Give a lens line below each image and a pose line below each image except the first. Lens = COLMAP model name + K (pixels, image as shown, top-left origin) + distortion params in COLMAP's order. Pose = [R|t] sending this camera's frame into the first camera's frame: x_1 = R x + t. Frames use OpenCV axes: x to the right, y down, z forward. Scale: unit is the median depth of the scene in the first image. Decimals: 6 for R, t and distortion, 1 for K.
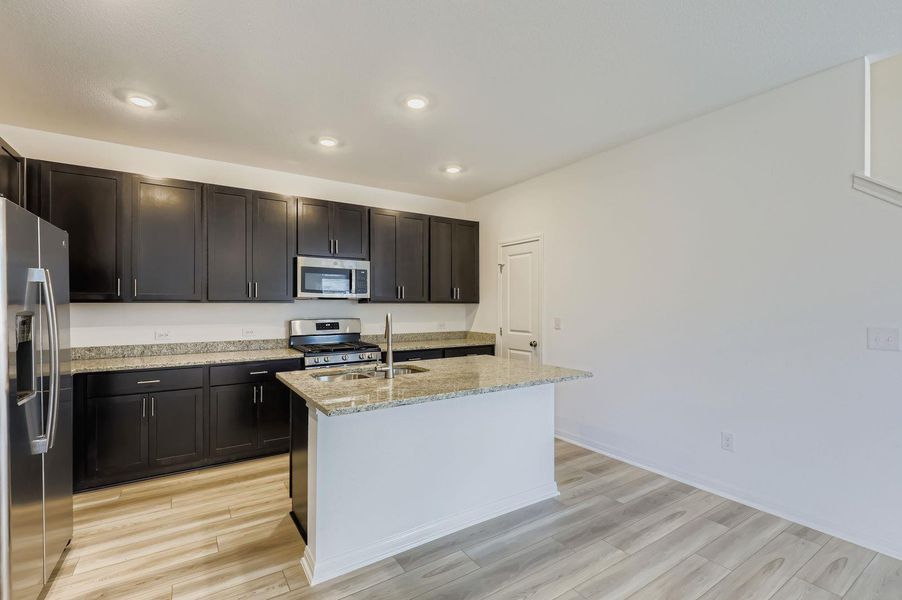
lens RADIAL K [[407.5, 0, 449.2], [0, 407.5, 303.0], [0, 0, 1]] dist [0.009128, -0.001513]
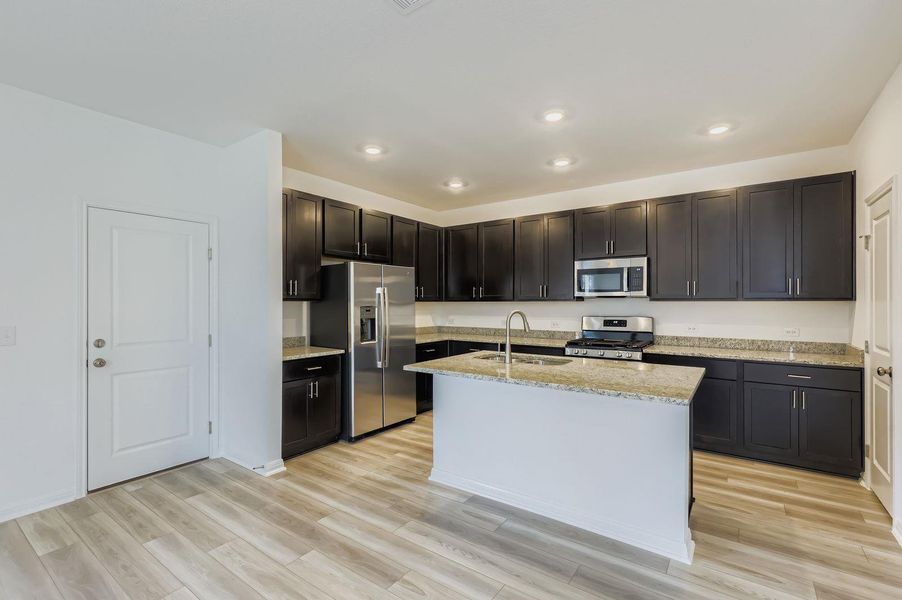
lens RADIAL K [[407.5, 0, 449.2], [0, 407.5, 297.2], [0, 0, 1]] dist [0.009128, -0.001513]
pose [[0.360160, -0.011854, -0.932815, 0.579940], [0.006672, 0.999926, -0.010130, -0.002482], [0.932867, -0.002575, 0.360213, 0.243715]]
